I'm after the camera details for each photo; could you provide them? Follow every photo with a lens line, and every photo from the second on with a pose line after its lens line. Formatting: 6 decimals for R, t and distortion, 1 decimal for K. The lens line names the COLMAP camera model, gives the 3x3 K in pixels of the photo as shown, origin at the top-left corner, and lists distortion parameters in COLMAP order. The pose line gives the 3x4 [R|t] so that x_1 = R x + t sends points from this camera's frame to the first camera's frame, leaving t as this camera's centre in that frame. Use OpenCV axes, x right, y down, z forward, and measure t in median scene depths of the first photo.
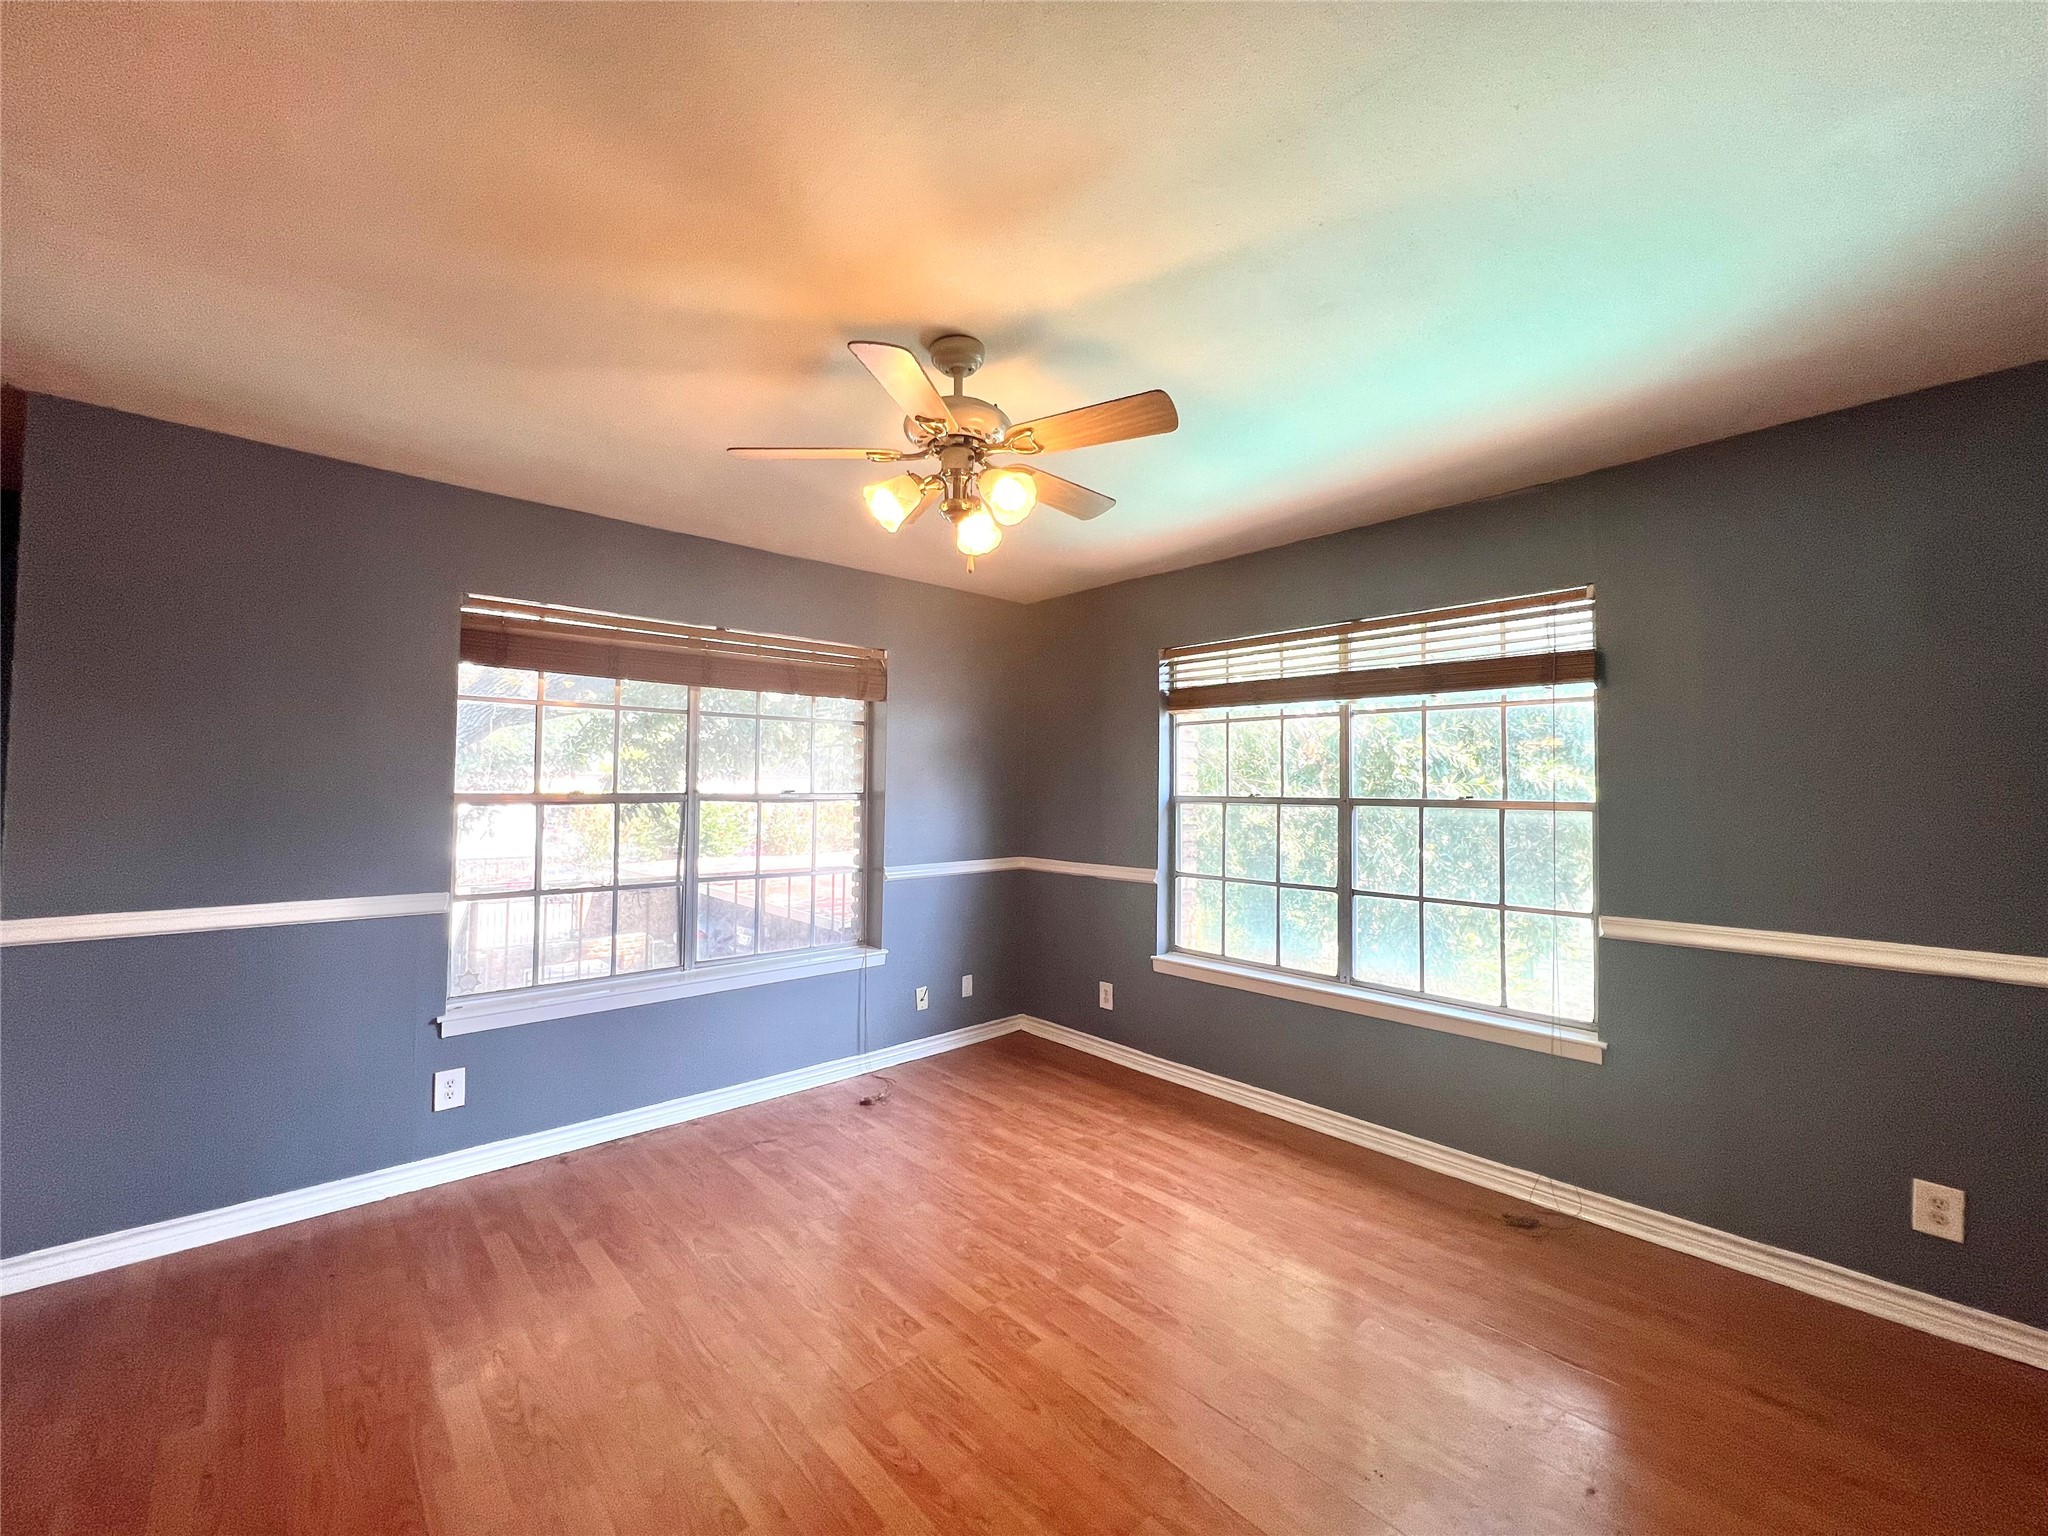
lens RADIAL K [[823.8, 0, 1015.8], [0, 823.8, 760.7], [0, 0, 1]] dist [-0.001240, 0.001294]
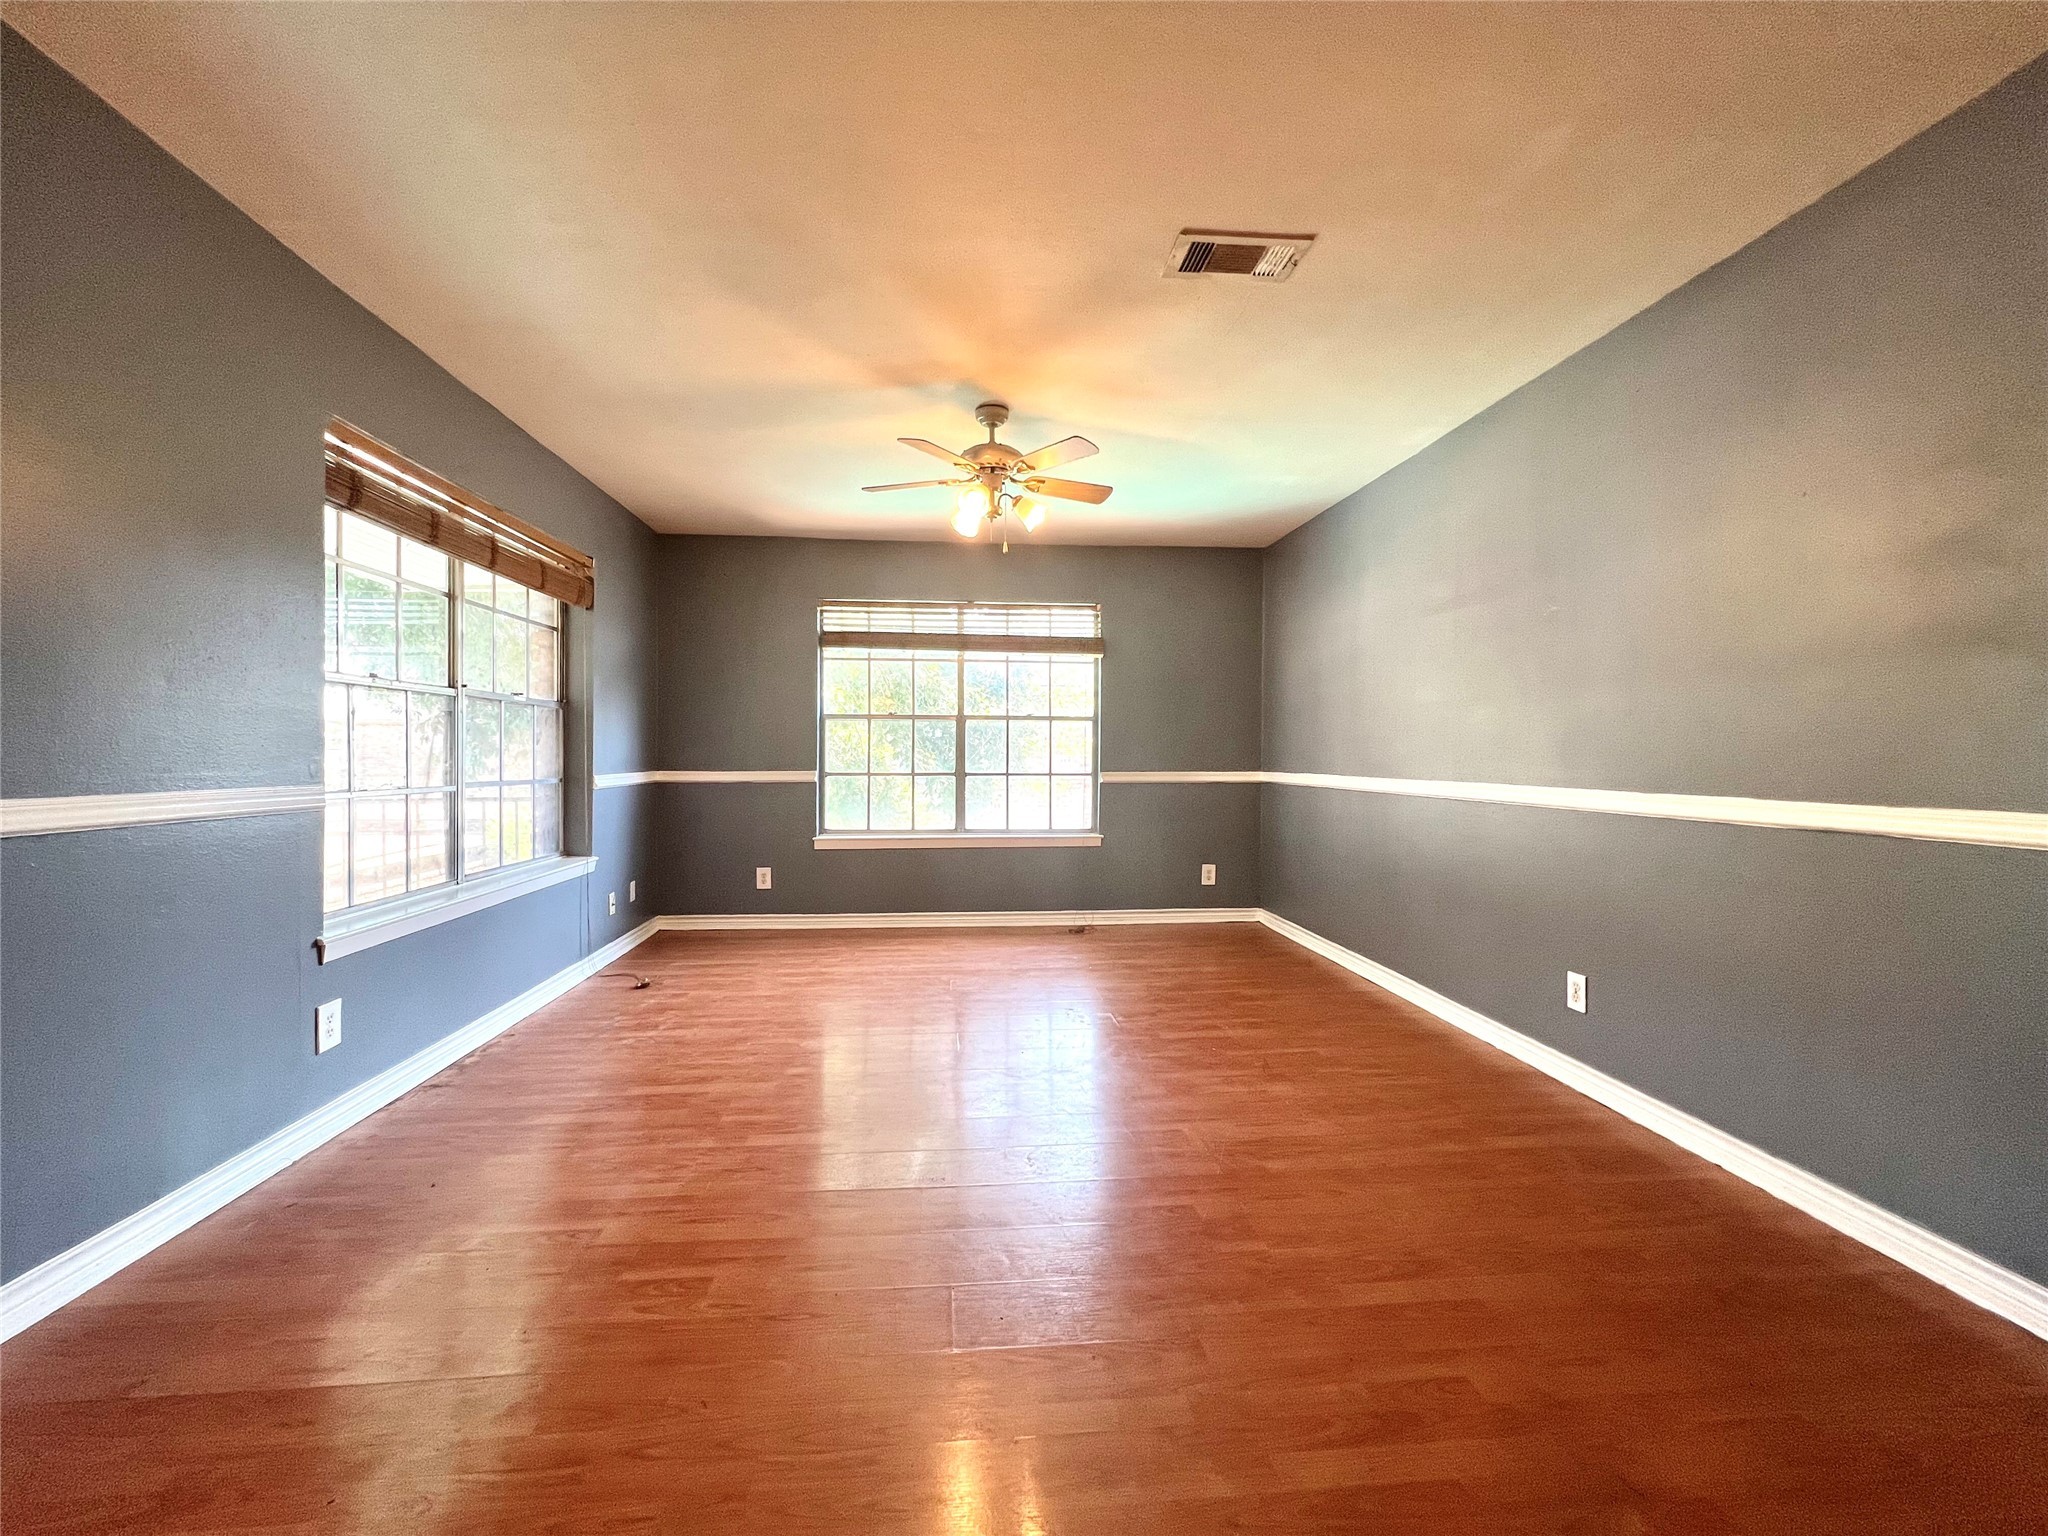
lens RADIAL K [[823.8, 0, 1015.8], [0, 823.8, 760.7], [0, 0, 1]] dist [-0.001240, 0.001294]
pose [[0.601662, -0.012564, 0.798652, -0.780479], [-0.024318, 0.999125, 0.034037, 0.076458], [-0.798381, -0.039900, 0.600830, -0.023186]]
